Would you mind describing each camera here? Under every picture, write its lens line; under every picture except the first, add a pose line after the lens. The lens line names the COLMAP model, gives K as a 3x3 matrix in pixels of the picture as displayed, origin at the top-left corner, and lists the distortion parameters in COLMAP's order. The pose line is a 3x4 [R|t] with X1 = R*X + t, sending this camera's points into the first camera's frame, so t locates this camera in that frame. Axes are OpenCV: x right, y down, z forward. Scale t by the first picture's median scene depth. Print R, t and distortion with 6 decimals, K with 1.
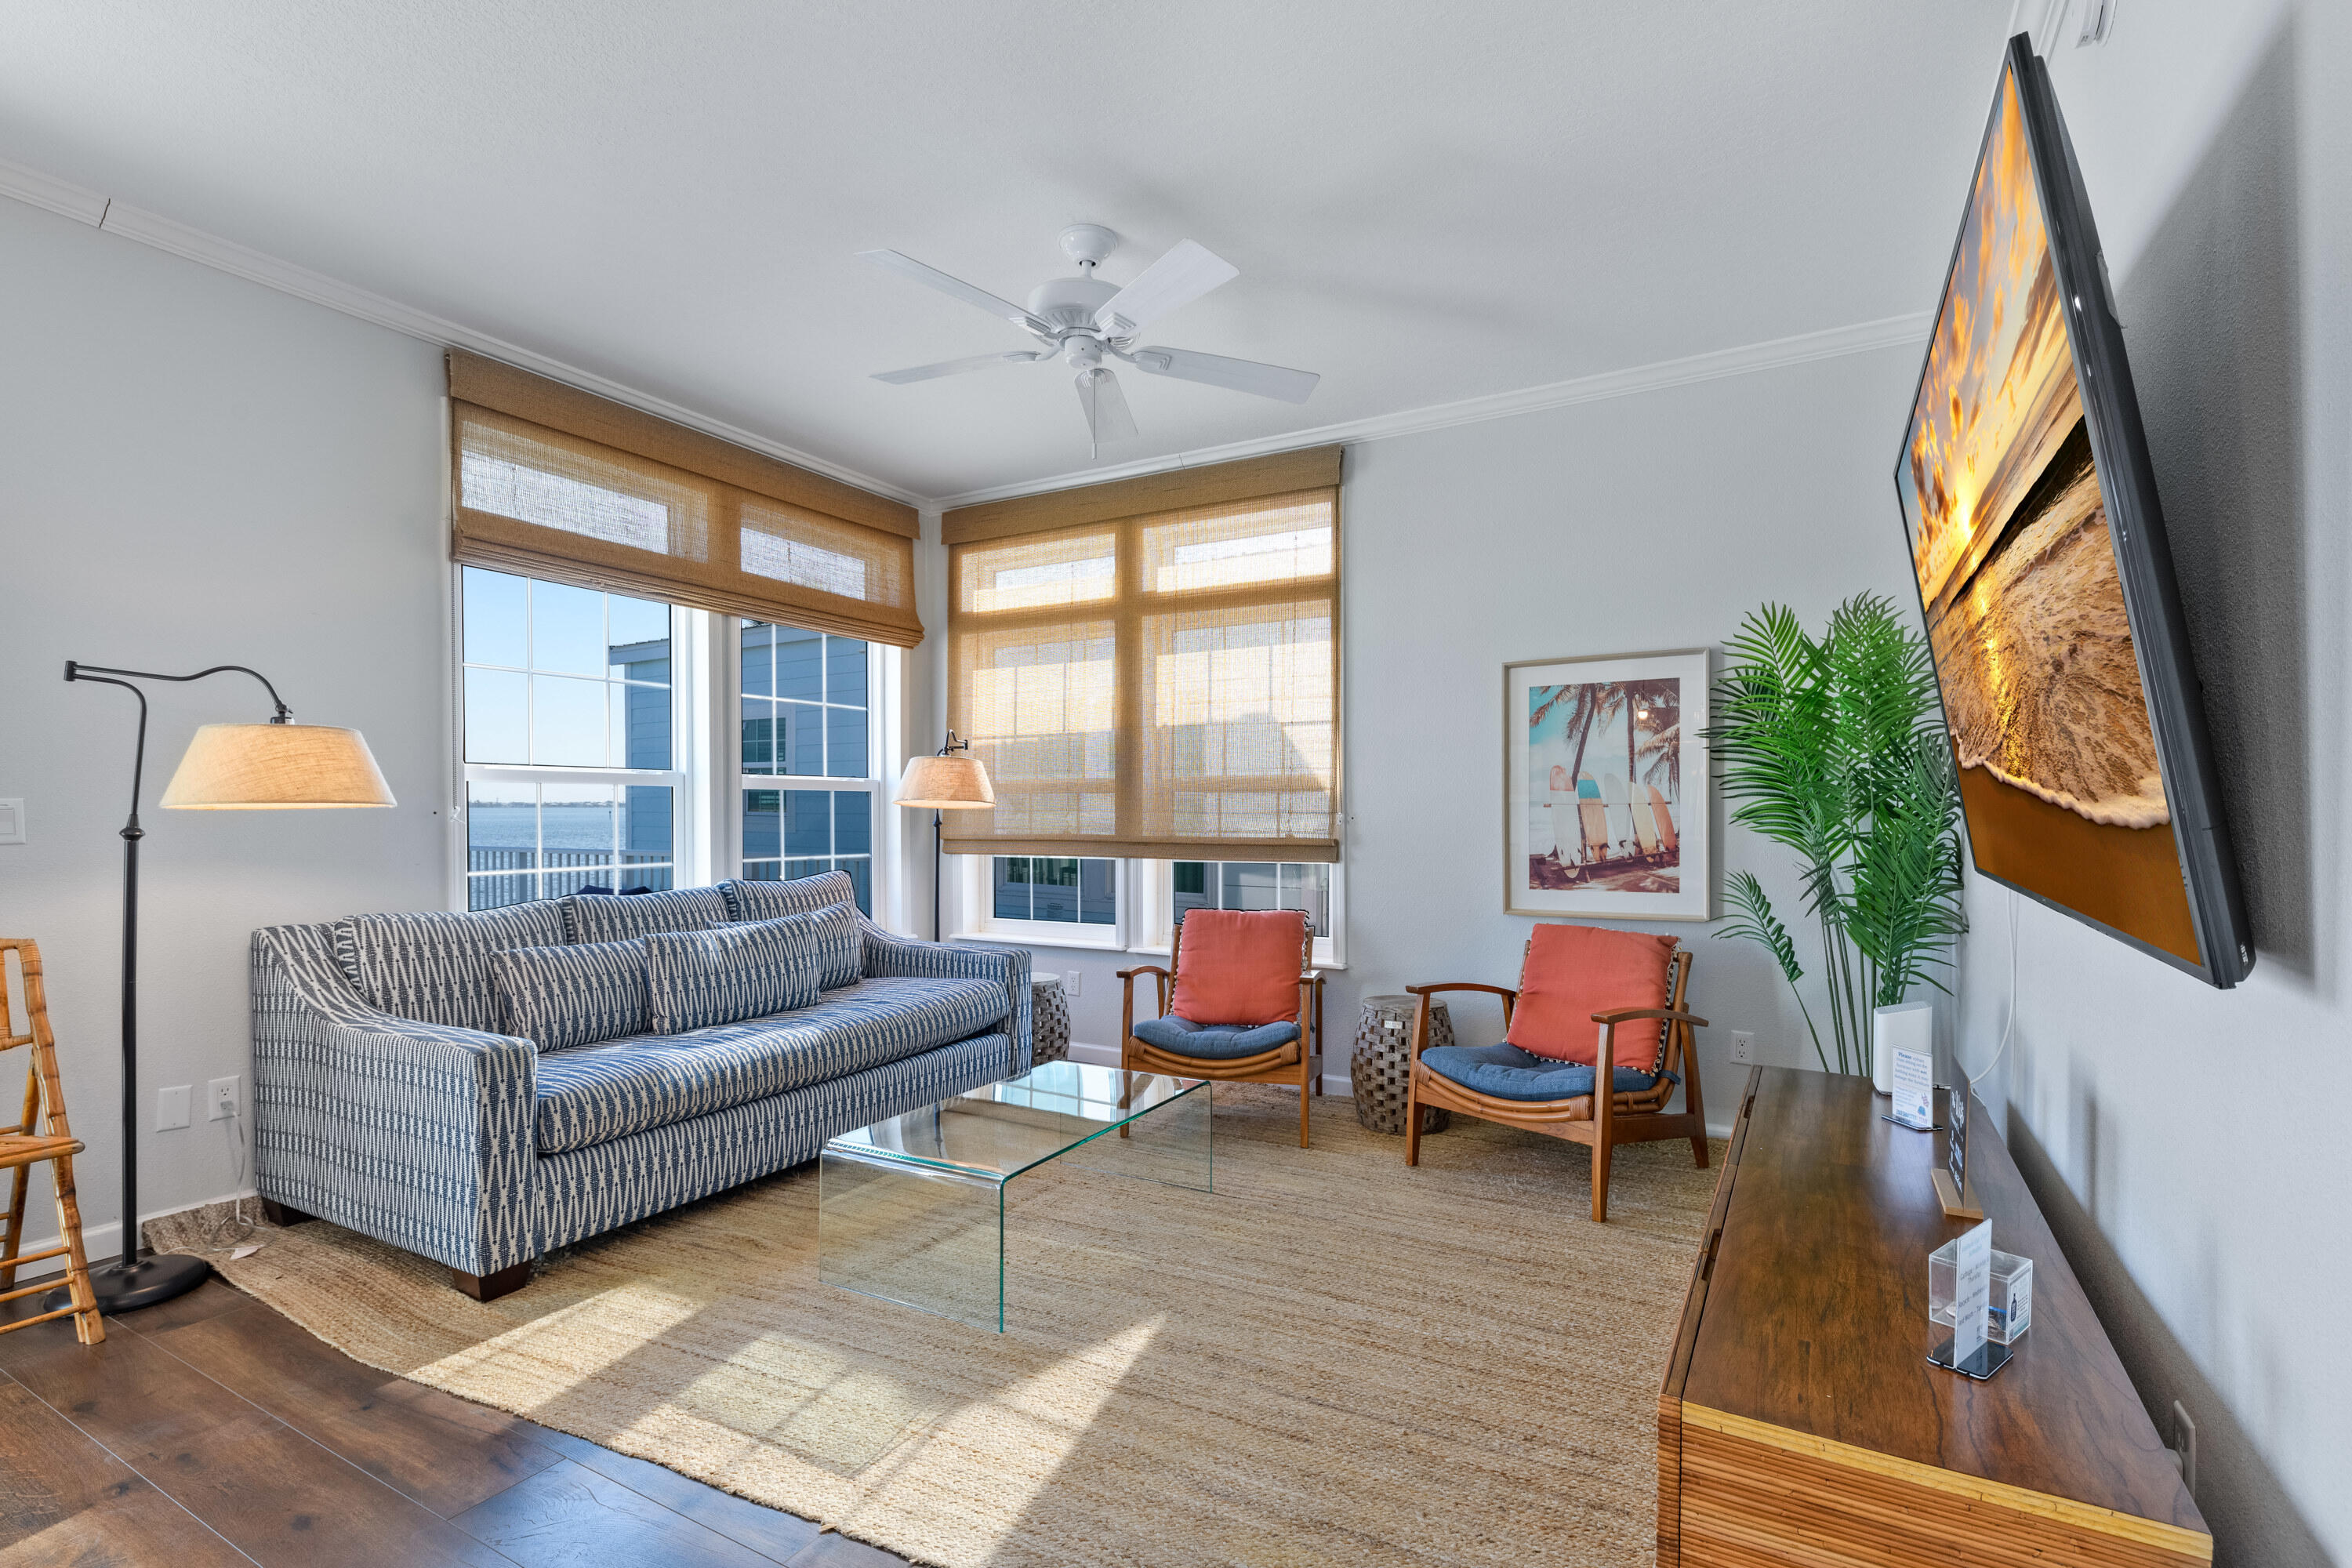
lens RADIAL K [[1088.6, 0, 1185.9], [0, 1088.6, 805.8], [0, 0, 1]] dist [0.009541, 0.000079]
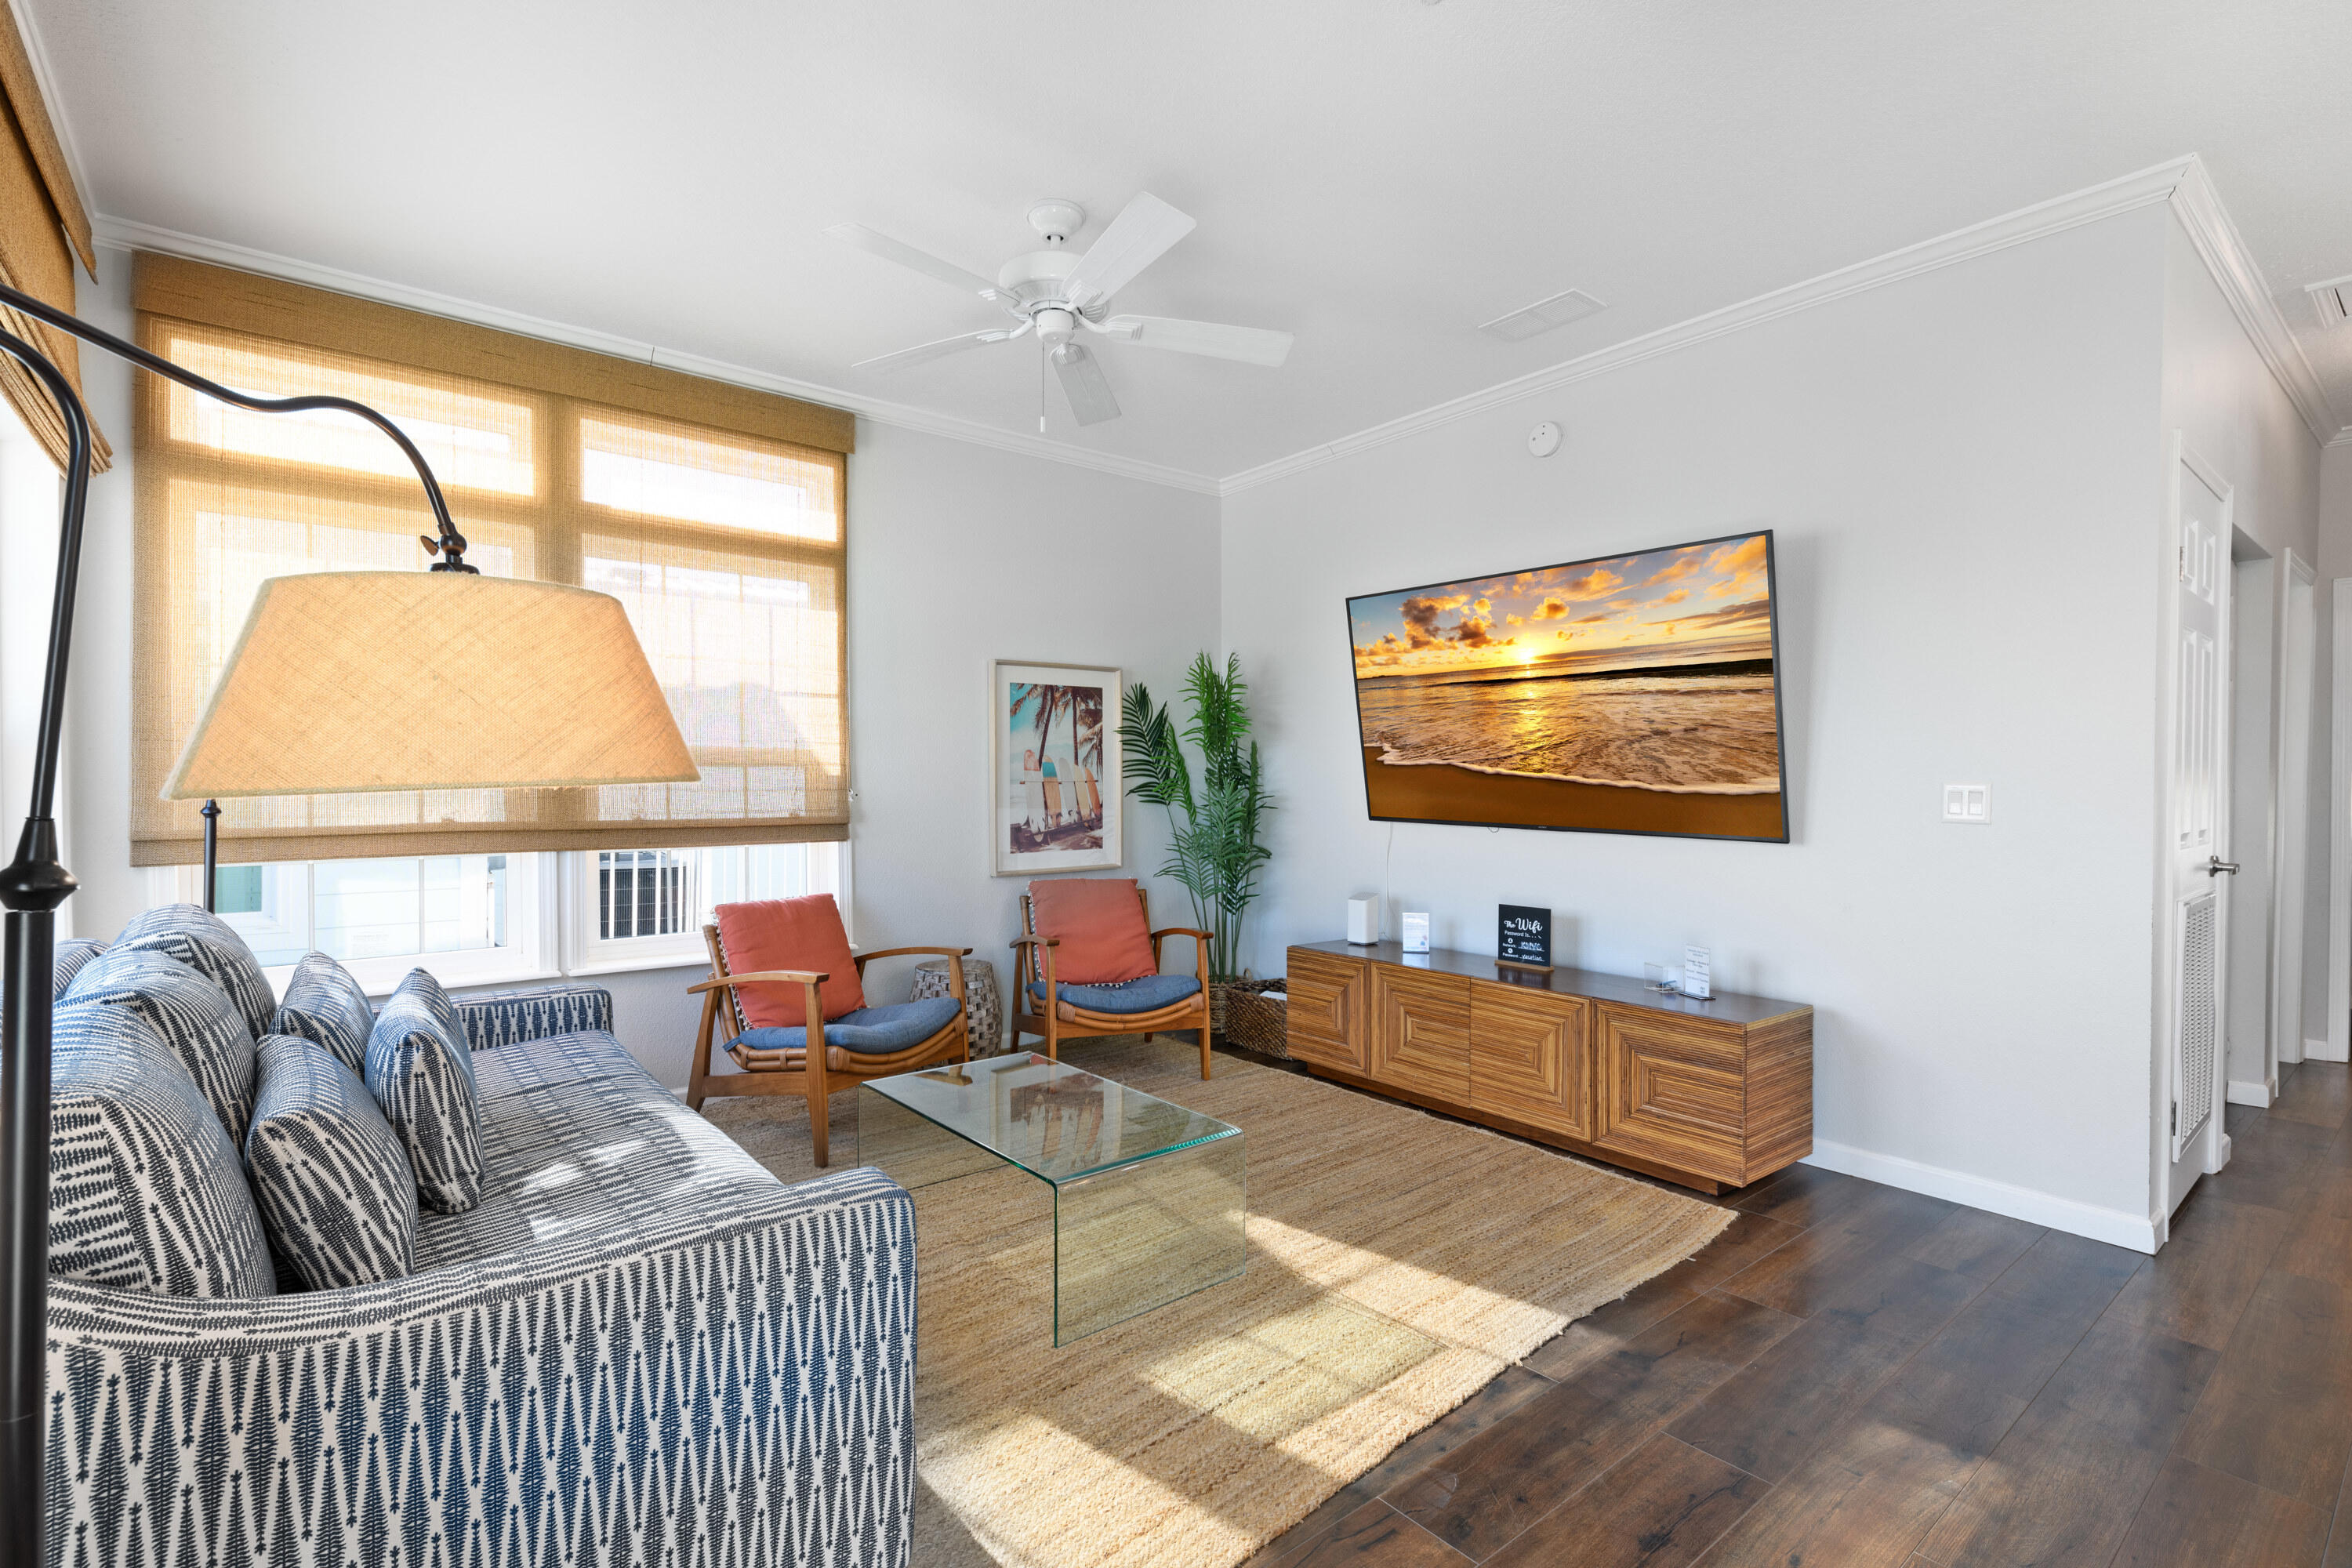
lens RADIAL K [[1088.6, 0, 1179.0], [0, 1088.6, 782.8], [0, 0, 1]] dist [0.009541, 0.000079]
pose [[0.363223, 0.001307, 0.931701, -0.740957], [-0.001701, 0.999998, -0.000739, 0.000229], [-0.931701, -0.001316, 0.363225, 0.413851]]
